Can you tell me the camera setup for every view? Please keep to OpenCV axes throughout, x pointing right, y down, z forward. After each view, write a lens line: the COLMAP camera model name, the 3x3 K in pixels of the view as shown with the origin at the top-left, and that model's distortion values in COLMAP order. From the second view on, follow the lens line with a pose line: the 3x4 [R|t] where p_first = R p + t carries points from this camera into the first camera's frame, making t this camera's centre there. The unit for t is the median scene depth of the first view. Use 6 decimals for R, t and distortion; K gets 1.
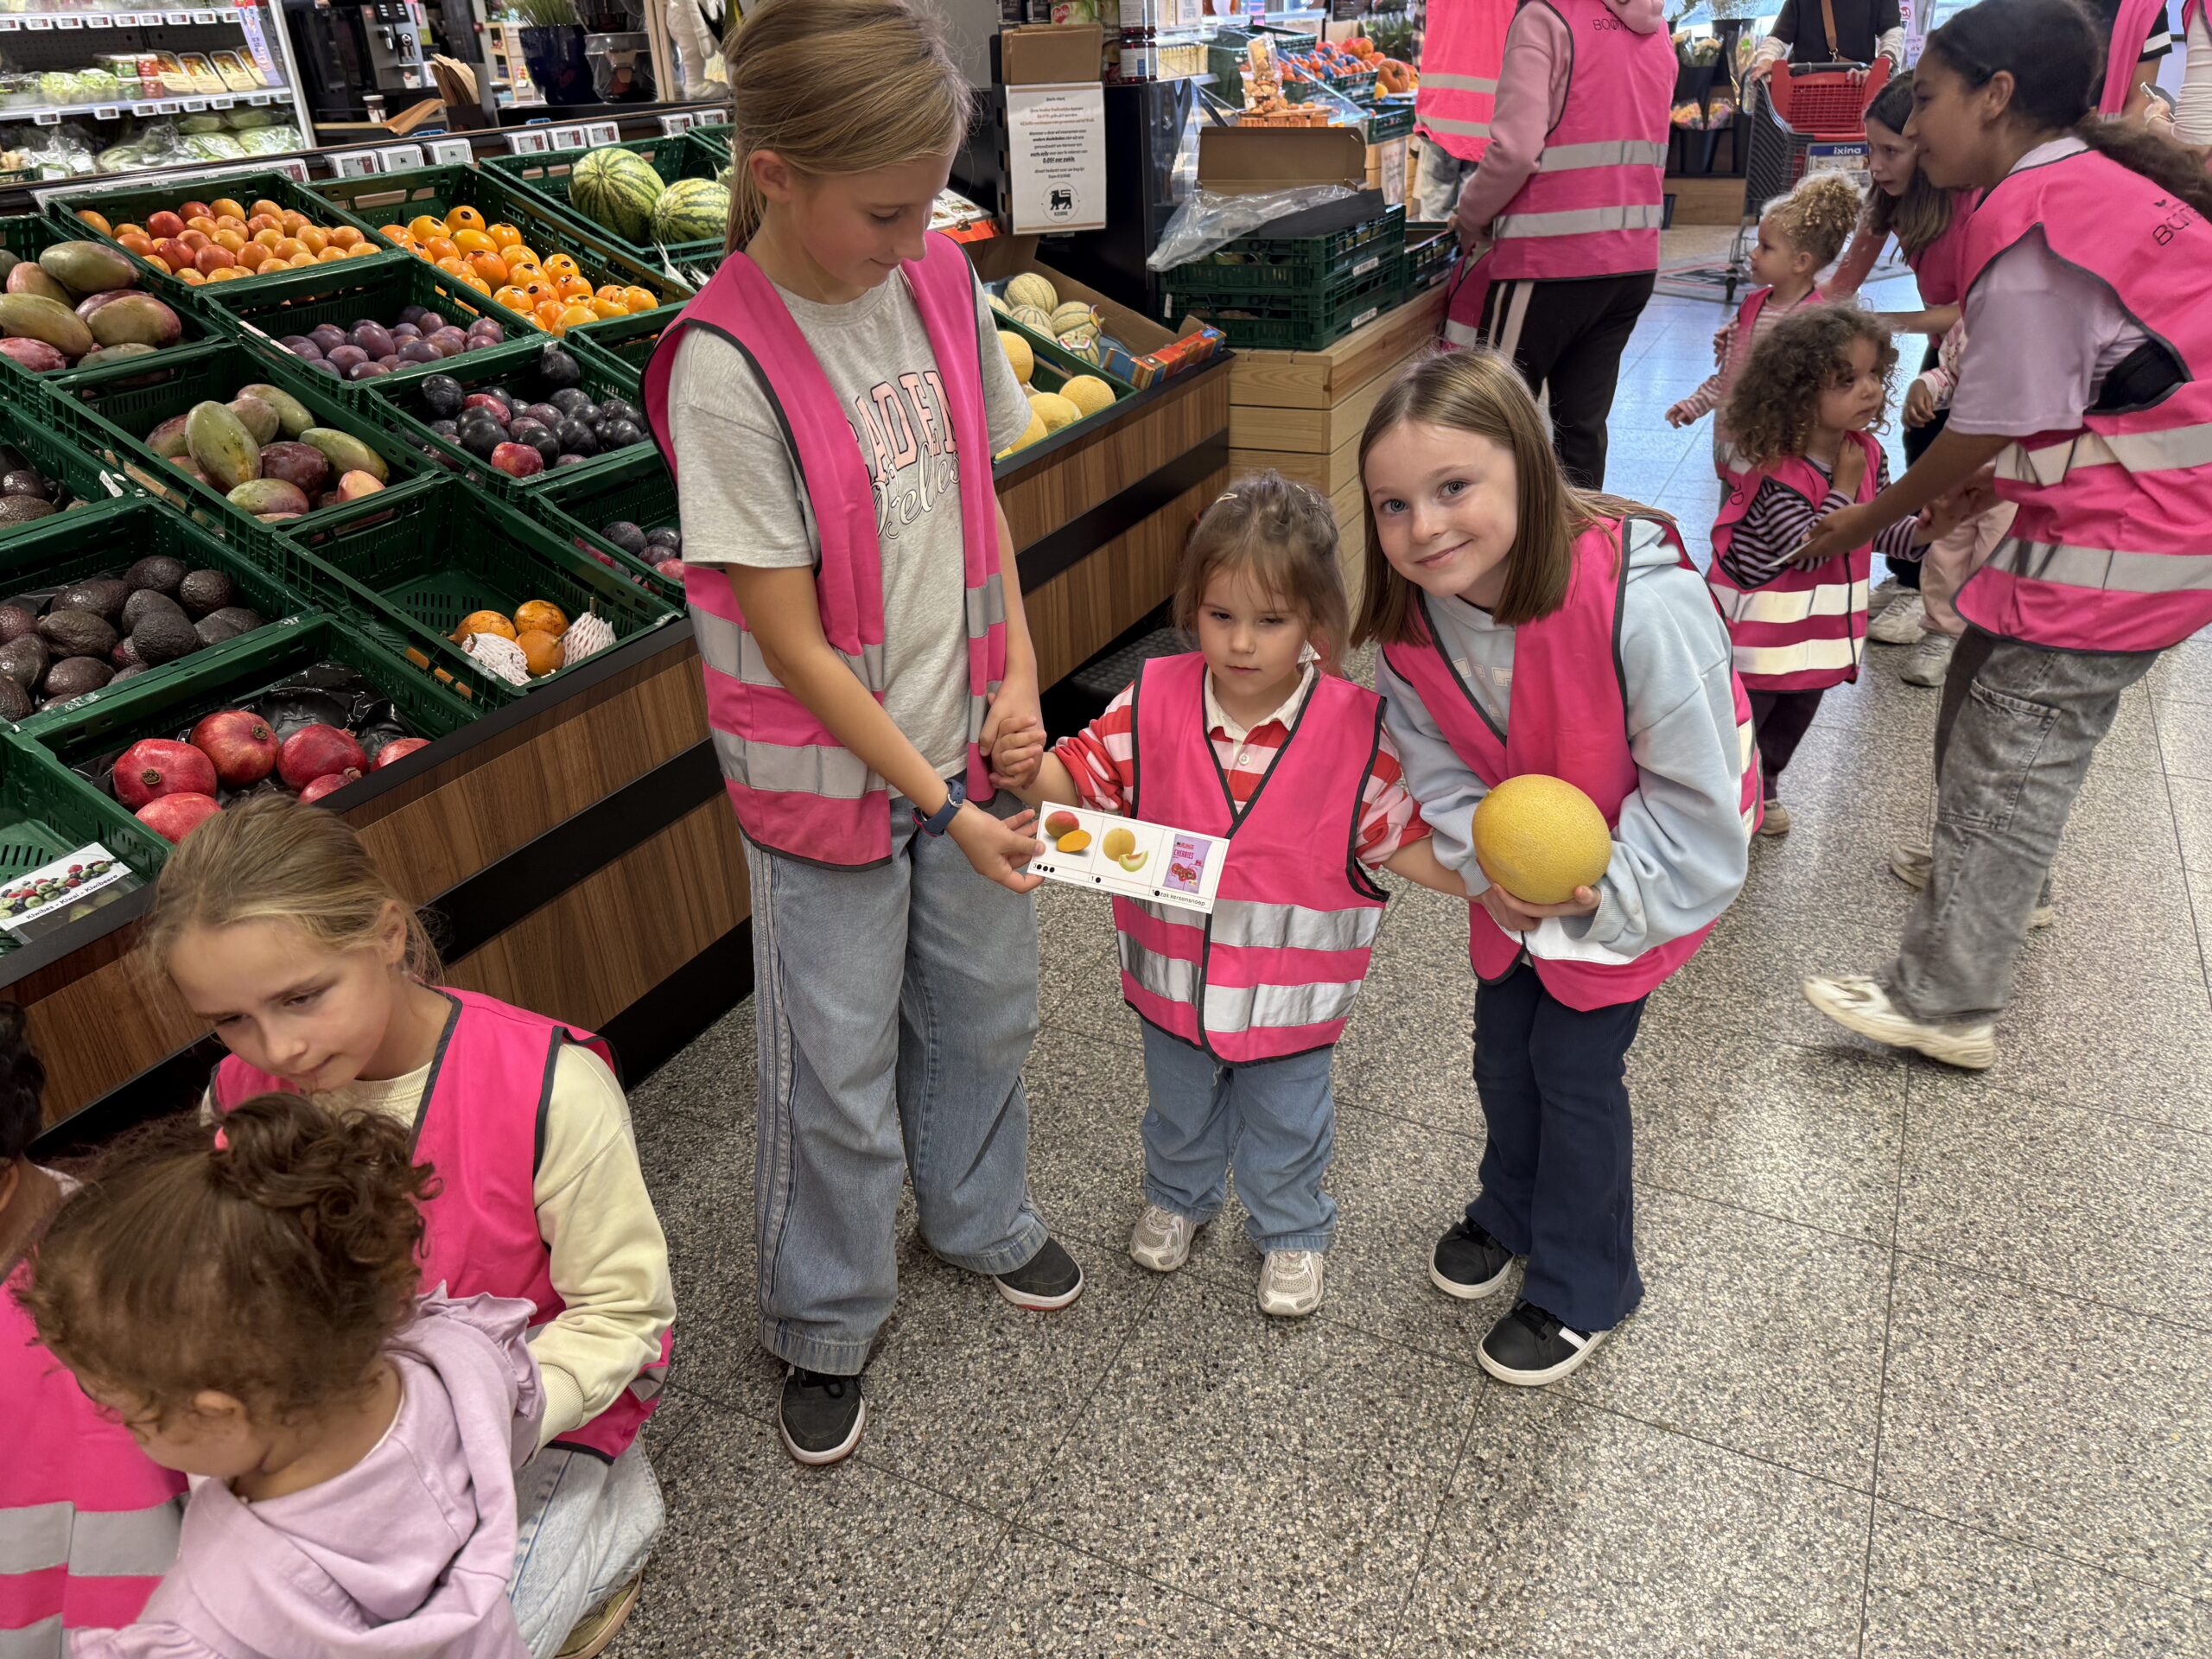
lens RADIAL K [[1641.7, 0, 1105.6], [0, 1641.7, 822.7], [0, 0, 1]] dist [-0.025006, -0.003996]
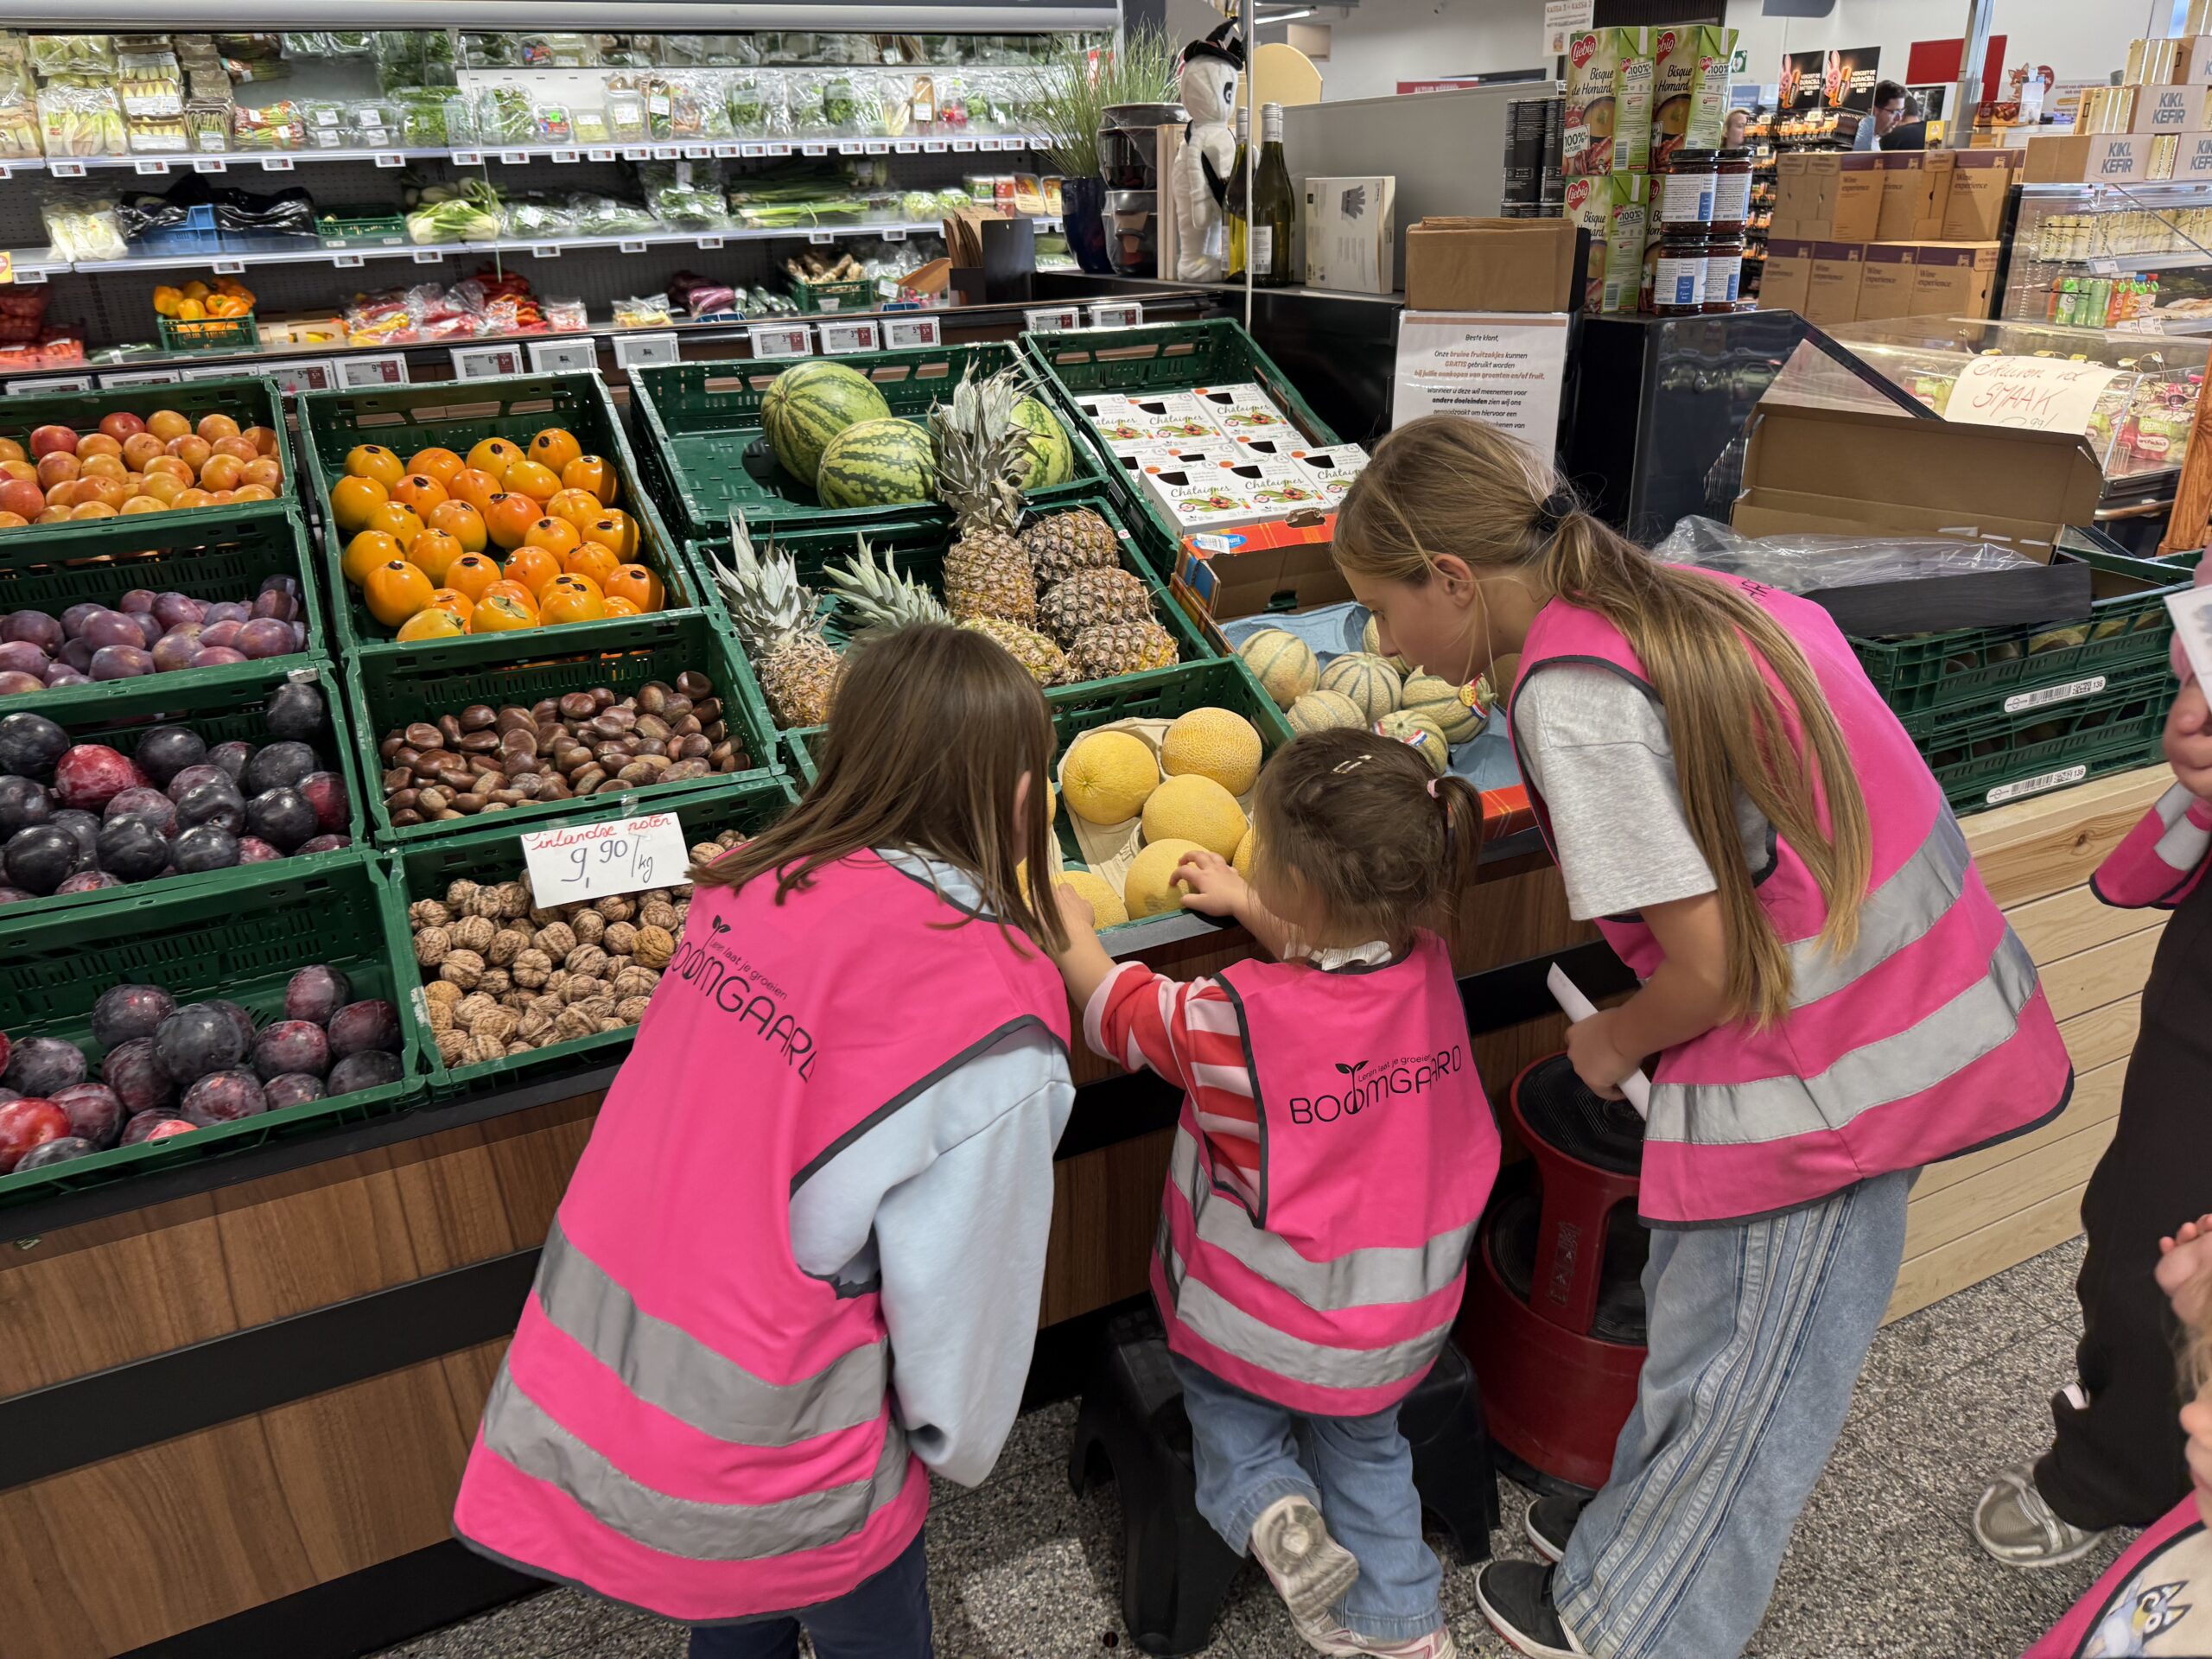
lens RADIAL K [[1641.7, 0, 1101.6], [0, 1641.7, 838.9], [0, 0, 1]] dist [-0.025006, -0.003996]
pose [[0.805670, 0.243479, -0.540014, 0.200550], [-0.272277, 0.961827, 0.027442, -0.224127], [0.526081, 0.124925, 0.841209, 0.410298]]
